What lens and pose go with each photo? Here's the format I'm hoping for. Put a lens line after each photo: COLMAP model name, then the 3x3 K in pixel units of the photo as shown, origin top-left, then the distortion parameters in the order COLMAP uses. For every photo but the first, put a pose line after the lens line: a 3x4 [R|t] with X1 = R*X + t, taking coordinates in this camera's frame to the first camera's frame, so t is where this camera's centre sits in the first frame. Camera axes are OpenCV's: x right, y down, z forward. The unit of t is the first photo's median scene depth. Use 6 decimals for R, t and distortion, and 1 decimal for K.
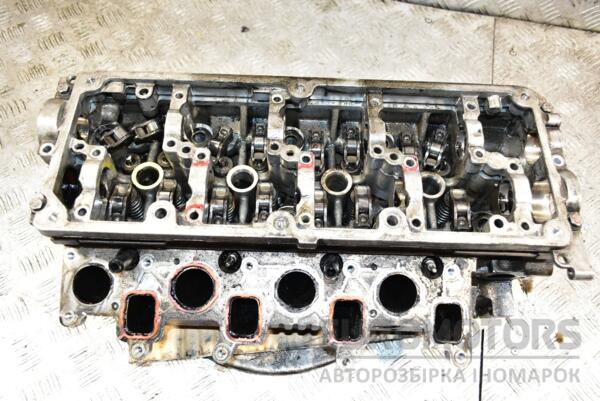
lens RADIAL K [[494.9, 0, 301.9], [0, 494.9, 200.6], [0, 0, 1]] dist [-0.004636, -0.011974]
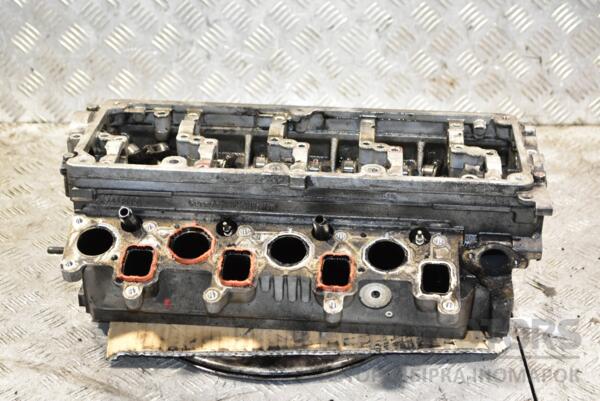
lens RADIAL K [[1070.9, 0, 302.9], [0, 1070.9, 200.6], [0, 0, 1]] dist [-0.030846, 0.000000]
pose [[0.998298, 0.009558, -0.057537, 0.149357], [-0.040800, 0.819384, -0.571791, 1.385972], [0.041680, 0.573165, 0.818379, -0.903562]]
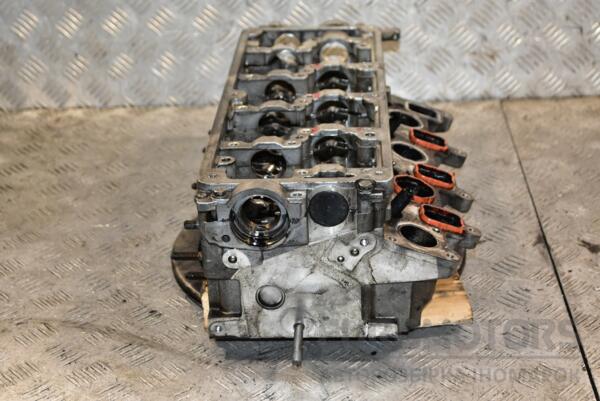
lens RADIAL K [[1070.9, 0, 299.3], [0, 1070.9, 200.5], [0, 0, 1]] dist [-0.030846, 0.000000]
pose [[0.994014, -0.014109, -0.108339, 0.167221], [-0.052680, 0.806838, -0.588420, 1.475662], [0.095714, 0.590604, 0.801265, -0.844871]]
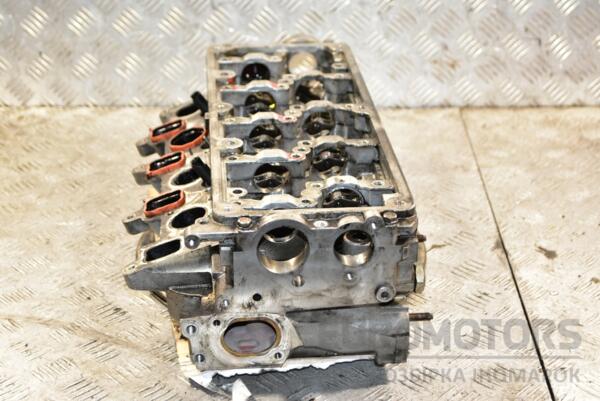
lens RADIAL K [[1070.9, 0, 300.7], [0, 1070.9, 200.0], [0, 0, 1]] dist [-0.030846, 0.000000]
pose [[0.998110, 0.004758, -0.061265, 0.146733], [-0.040393, 0.802133, -0.595778, 1.498759], [0.046308, 0.597127, 0.800809, -0.863876]]
